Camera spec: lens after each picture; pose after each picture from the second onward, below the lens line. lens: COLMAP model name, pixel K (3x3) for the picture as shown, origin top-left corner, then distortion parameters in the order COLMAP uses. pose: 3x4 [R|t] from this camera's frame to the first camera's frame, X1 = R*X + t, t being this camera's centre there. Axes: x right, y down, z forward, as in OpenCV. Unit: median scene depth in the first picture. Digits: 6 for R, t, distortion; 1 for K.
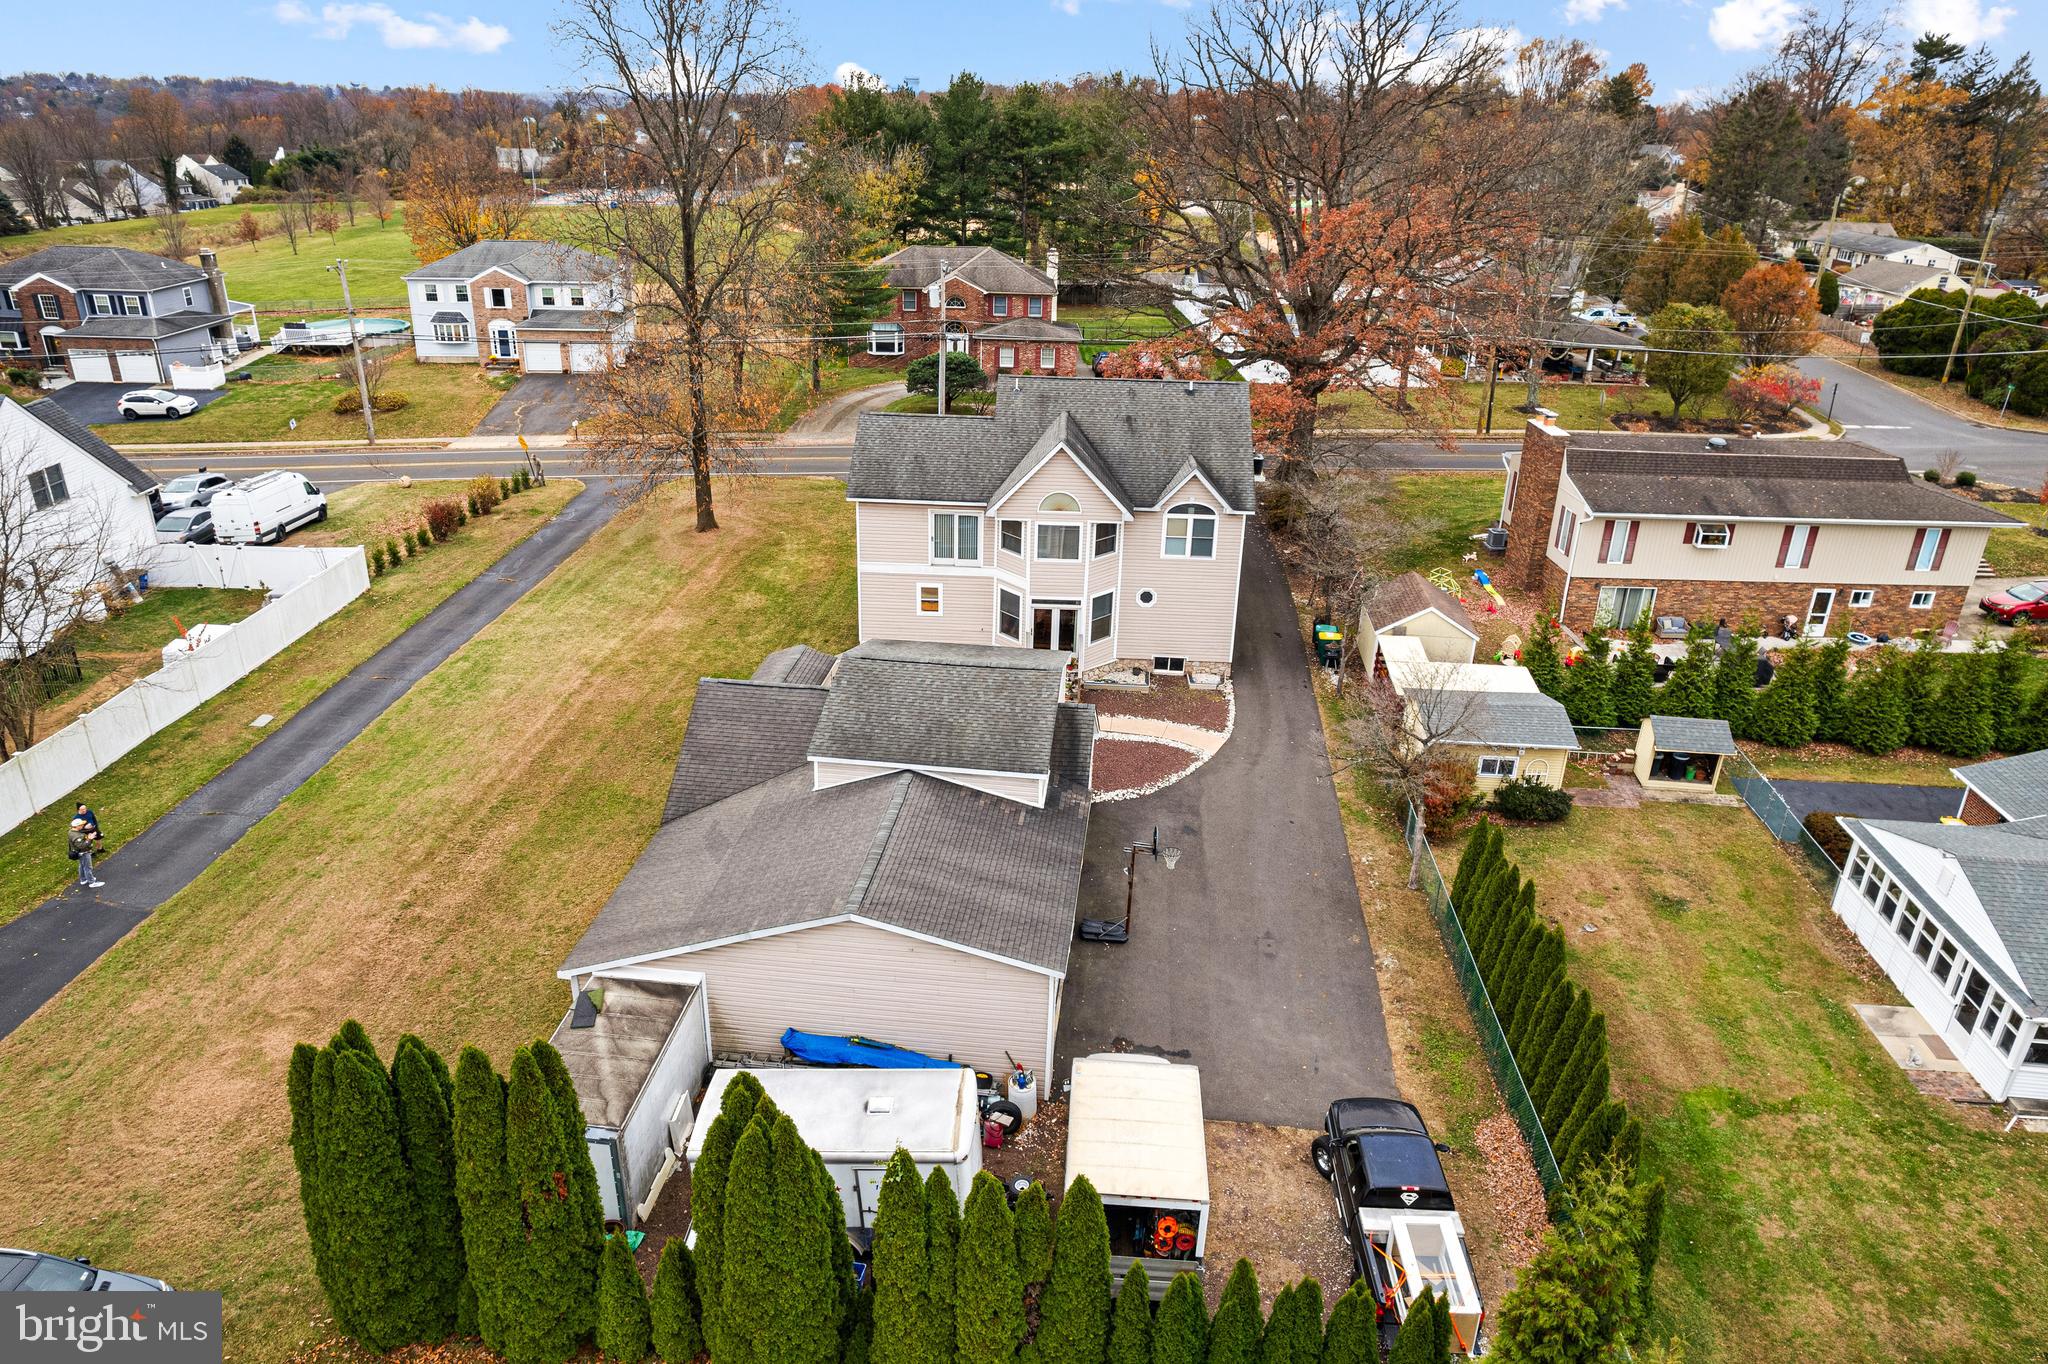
lens RADIAL K [[1337.2, 0, 1020.1], [0, 1337.2, 706.9], [0, 0, 1]] dist [-0.072815, 0.065653]
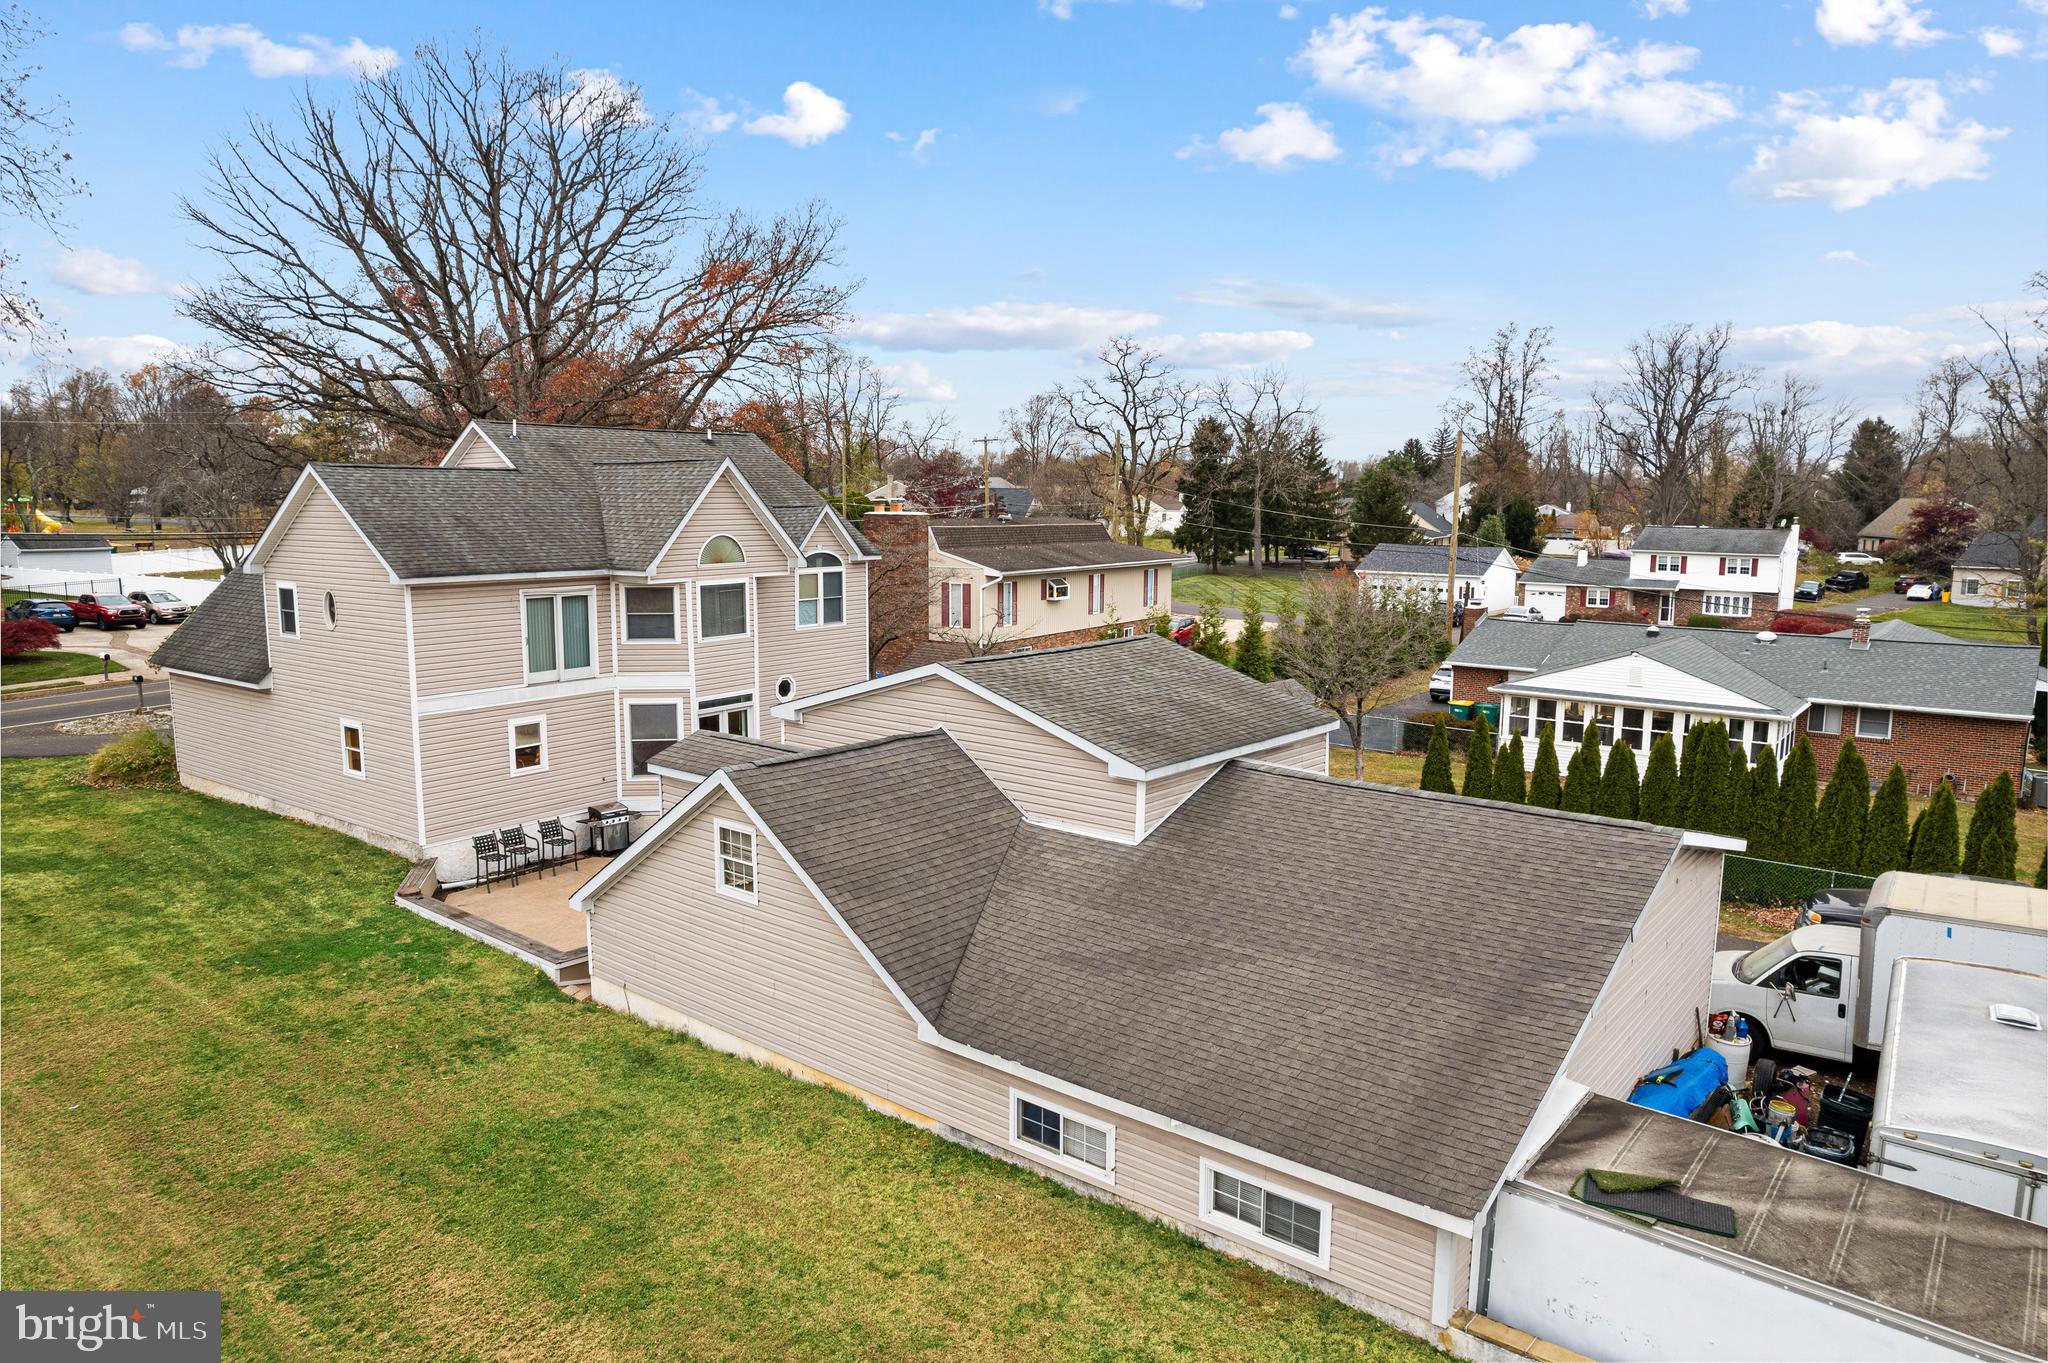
lens RADIAL K [[1307.2, 0, 1029.7], [0, 1307.2, 688.5], [0, 0, 1]] dist [-0.073214, 0.064632]
pose [[0.543396, -0.140633, 0.827613, -0.423340], [0.352889, 0.932798, -0.073194, 0.018227], [-0.761702, 0.331829, 0.556506, 0.492674]]
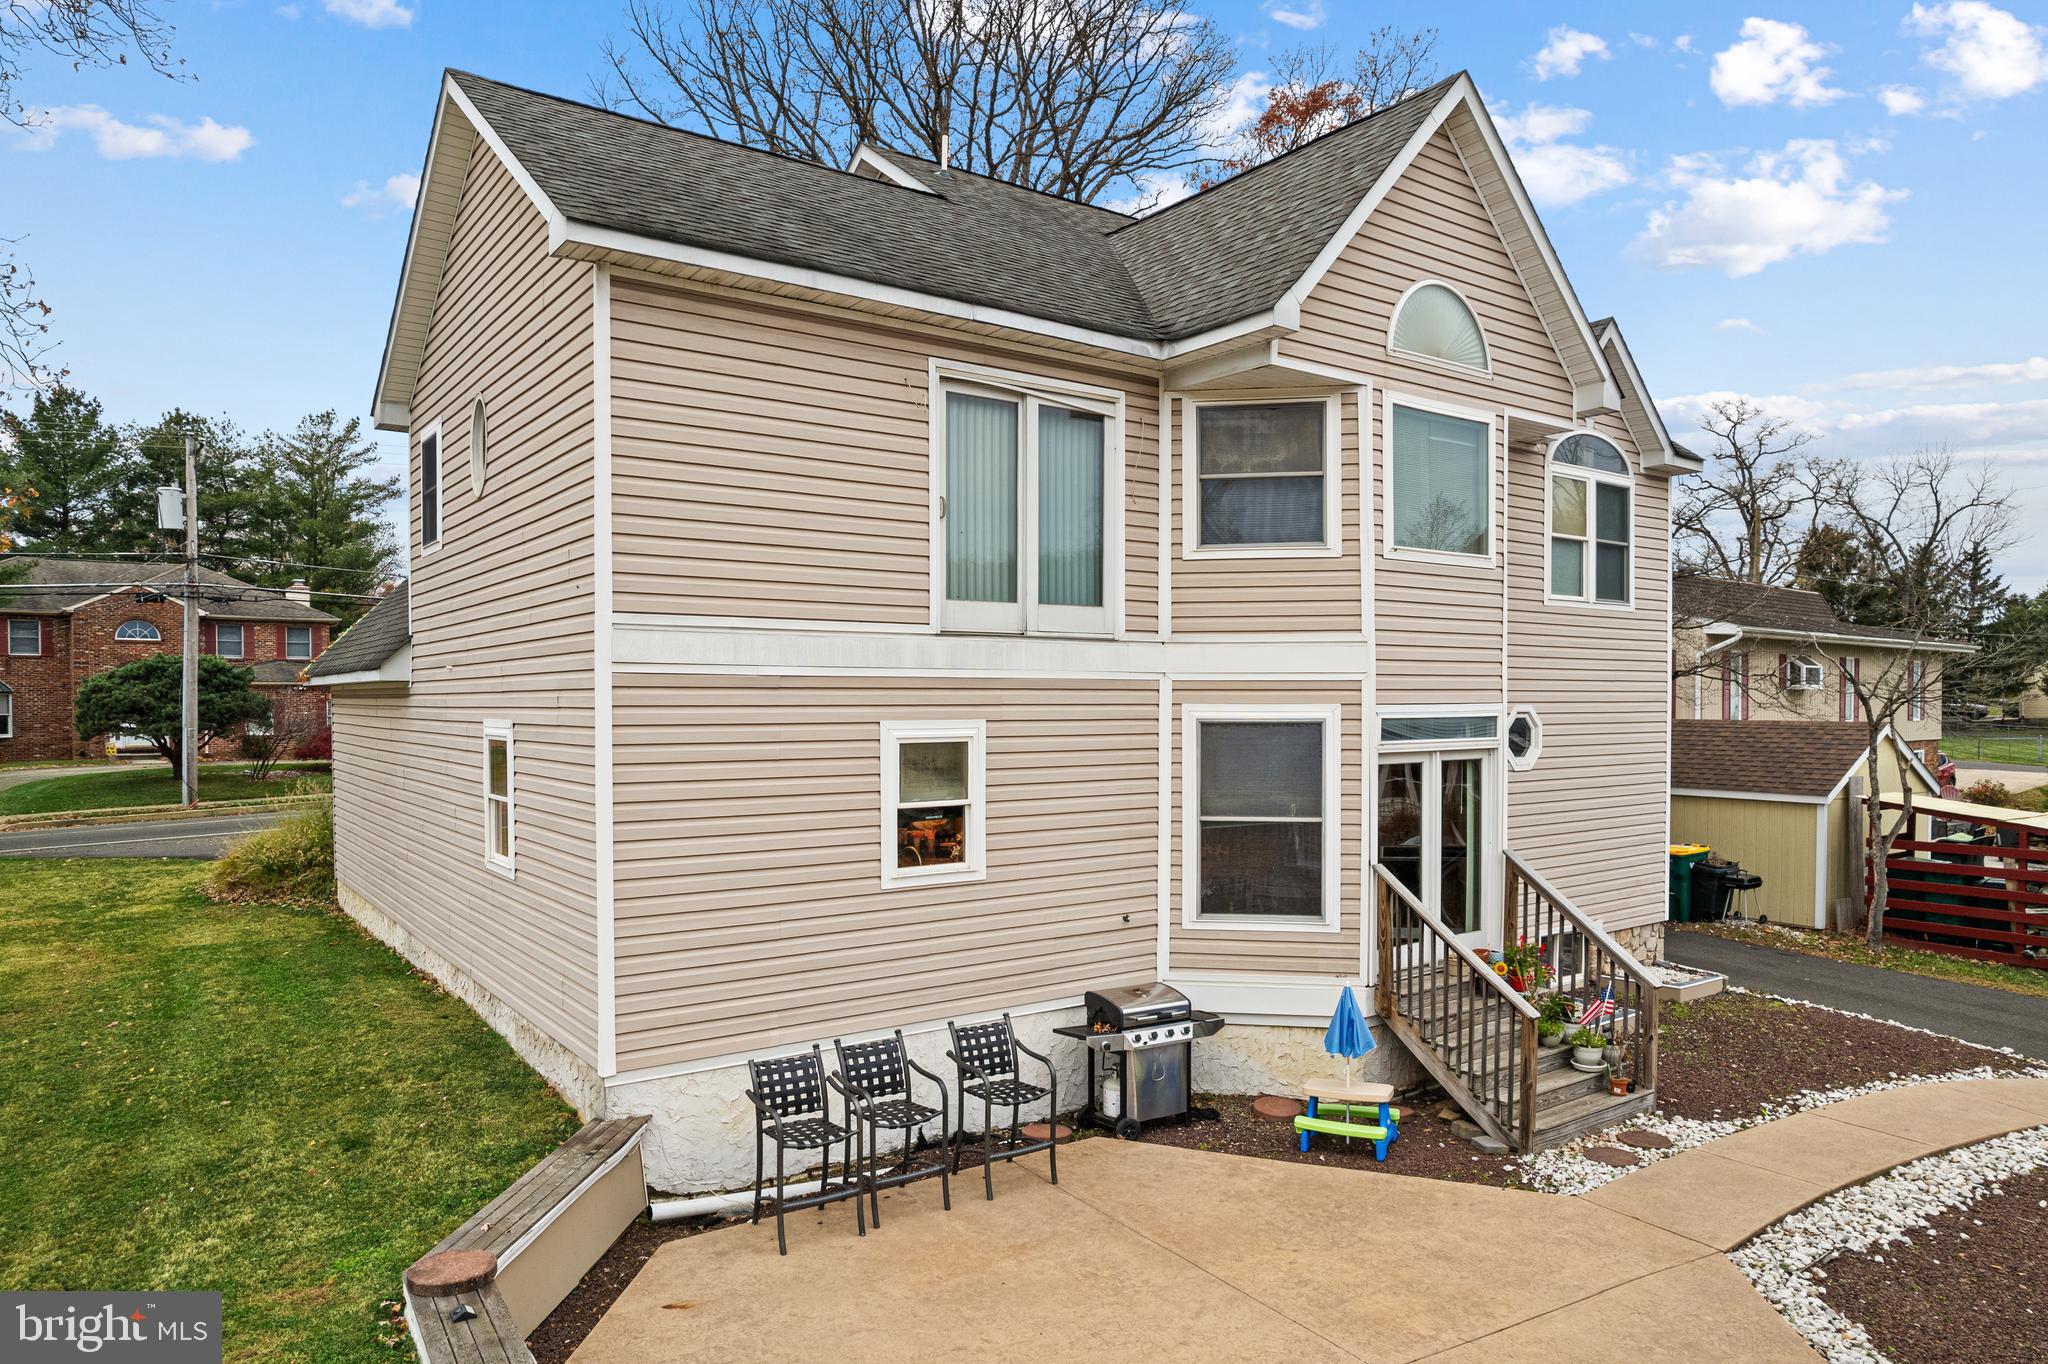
lens RADIAL K [[1337.2, 0, 1020.1], [0, 1337.2, 706.9], [0, 0, 1]] dist [-0.072815, 0.065653]
pose [[0.787406, -0.030050, 0.615701, -0.186837], [0.274910, 0.911103, -0.307109, -0.025191], [-0.551739, 0.411082, 0.725669, 0.829464]]
